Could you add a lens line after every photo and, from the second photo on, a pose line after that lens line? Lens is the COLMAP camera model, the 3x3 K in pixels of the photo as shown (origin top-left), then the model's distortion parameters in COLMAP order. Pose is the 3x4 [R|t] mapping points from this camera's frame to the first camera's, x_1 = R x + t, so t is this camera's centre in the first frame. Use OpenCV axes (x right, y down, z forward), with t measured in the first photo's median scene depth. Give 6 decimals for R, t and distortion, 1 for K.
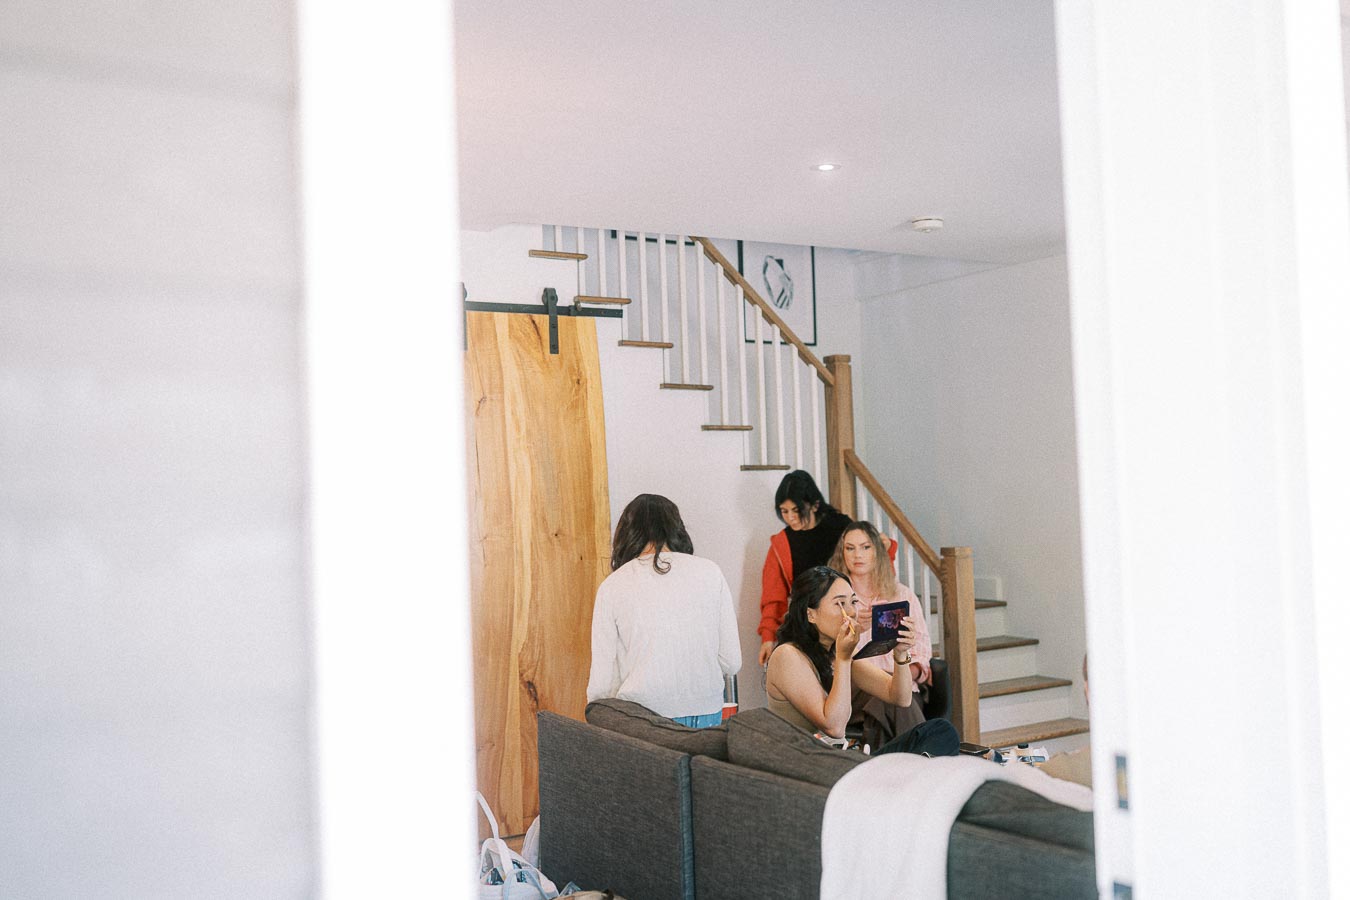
lens RADIAL K [[1336.4, 0, 670.1], [0, 1336.4, 454.1], [0, 0, 1]] dist [-0.023330, 0.000000]
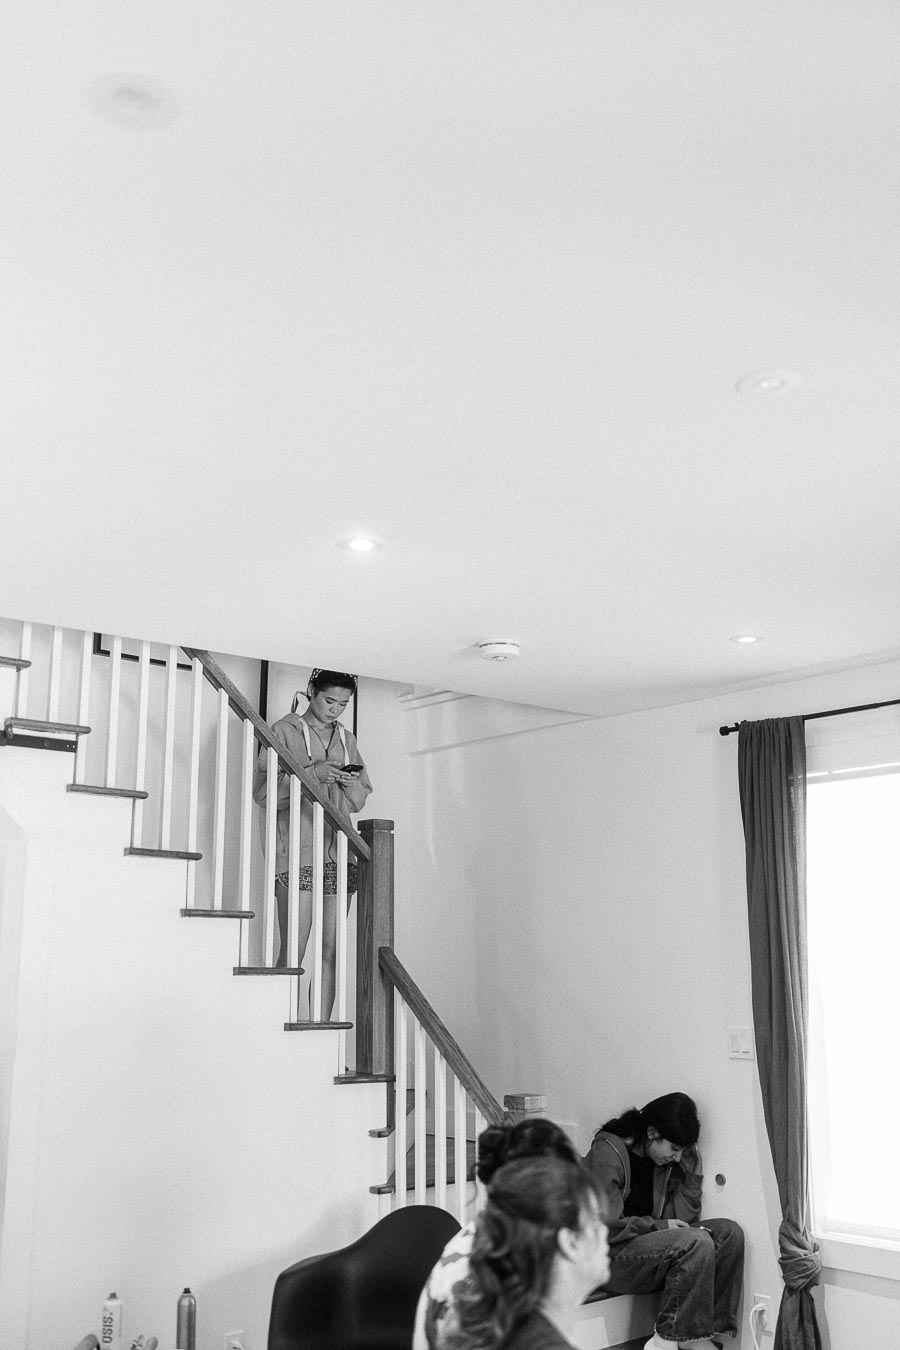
lens RADIAL K [[1336.4, 0, 438.9], [0, 1336.4, 668.9], [0, 0, 1]] dist [-0.023330, 0.000000]
pose [[0.986663, 0.064694, 0.149367, 0.044730], [-0.035913, 0.981531, -0.187899, -0.018428], [-0.158765, 0.180029, 0.970764, 0.262048]]
